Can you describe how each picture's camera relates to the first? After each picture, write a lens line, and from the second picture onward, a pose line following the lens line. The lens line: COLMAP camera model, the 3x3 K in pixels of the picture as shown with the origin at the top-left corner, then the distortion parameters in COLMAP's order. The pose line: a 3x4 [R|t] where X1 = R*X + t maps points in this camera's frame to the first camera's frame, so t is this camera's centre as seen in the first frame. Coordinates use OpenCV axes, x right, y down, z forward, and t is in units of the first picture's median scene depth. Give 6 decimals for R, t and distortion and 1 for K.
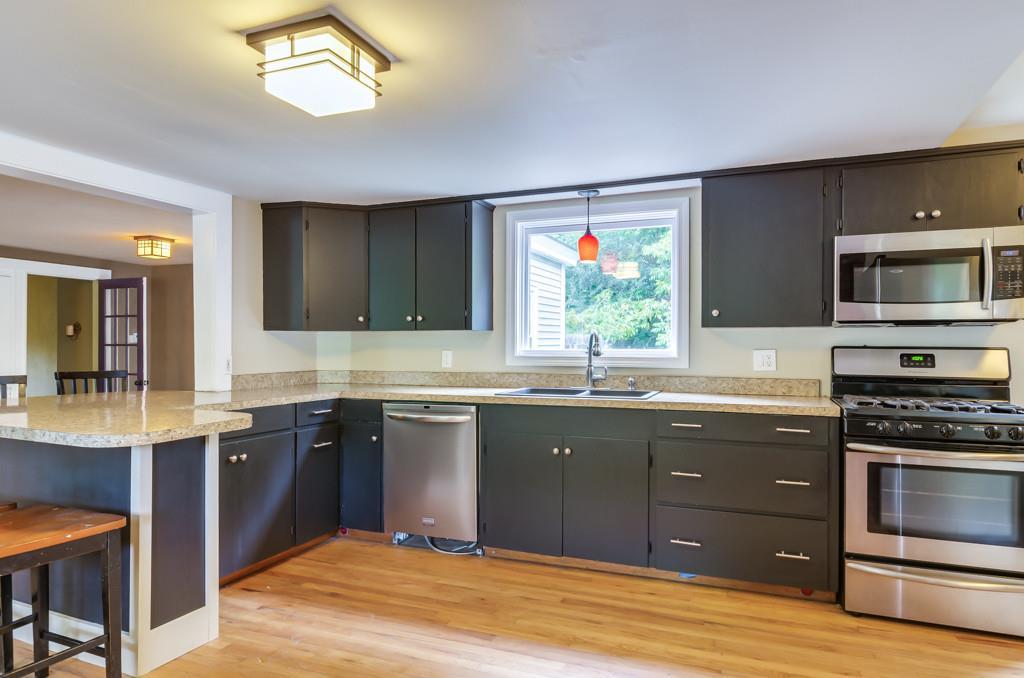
lens RADIAL K [[637.7, 0, 512.0], [0, 637.7, 339.0], [0, 0, 1]] dist [-0.000076, 0.000129]
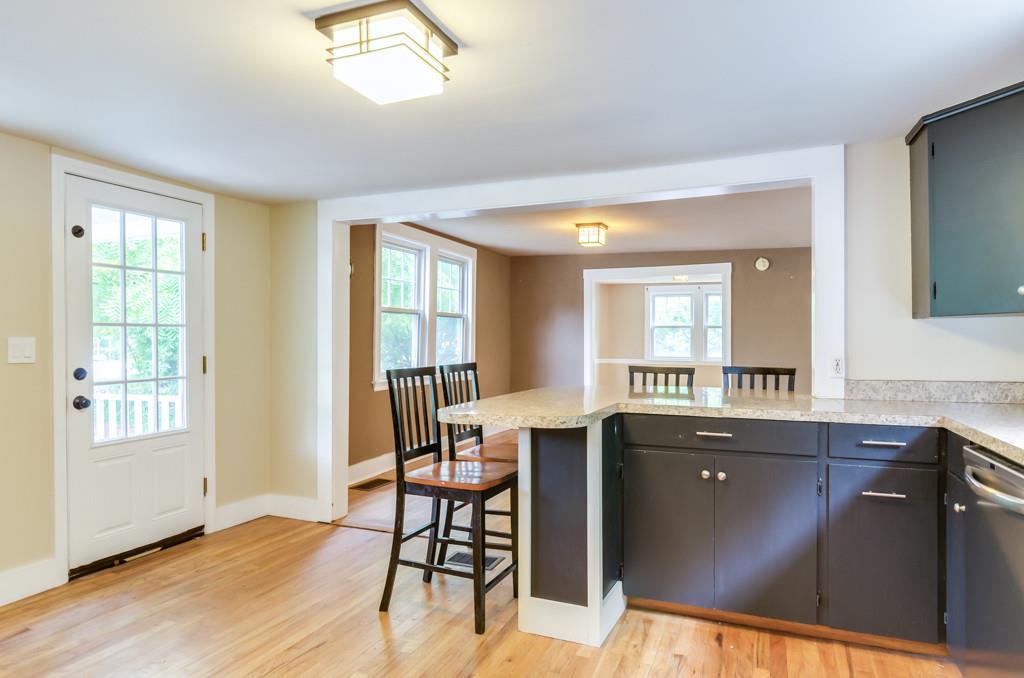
lens RADIAL K [[637.7, 0, 512.0], [0, 637.7, 339.0], [0, 0, 1]] dist [-0.000076, 0.000129]
pose [[-0.023434, -0.005603, -0.999710, 0.376104], [0.012086, 0.999910, -0.005887, 0.009187], [0.999652, -0.012221, -0.023364, 0.684808]]
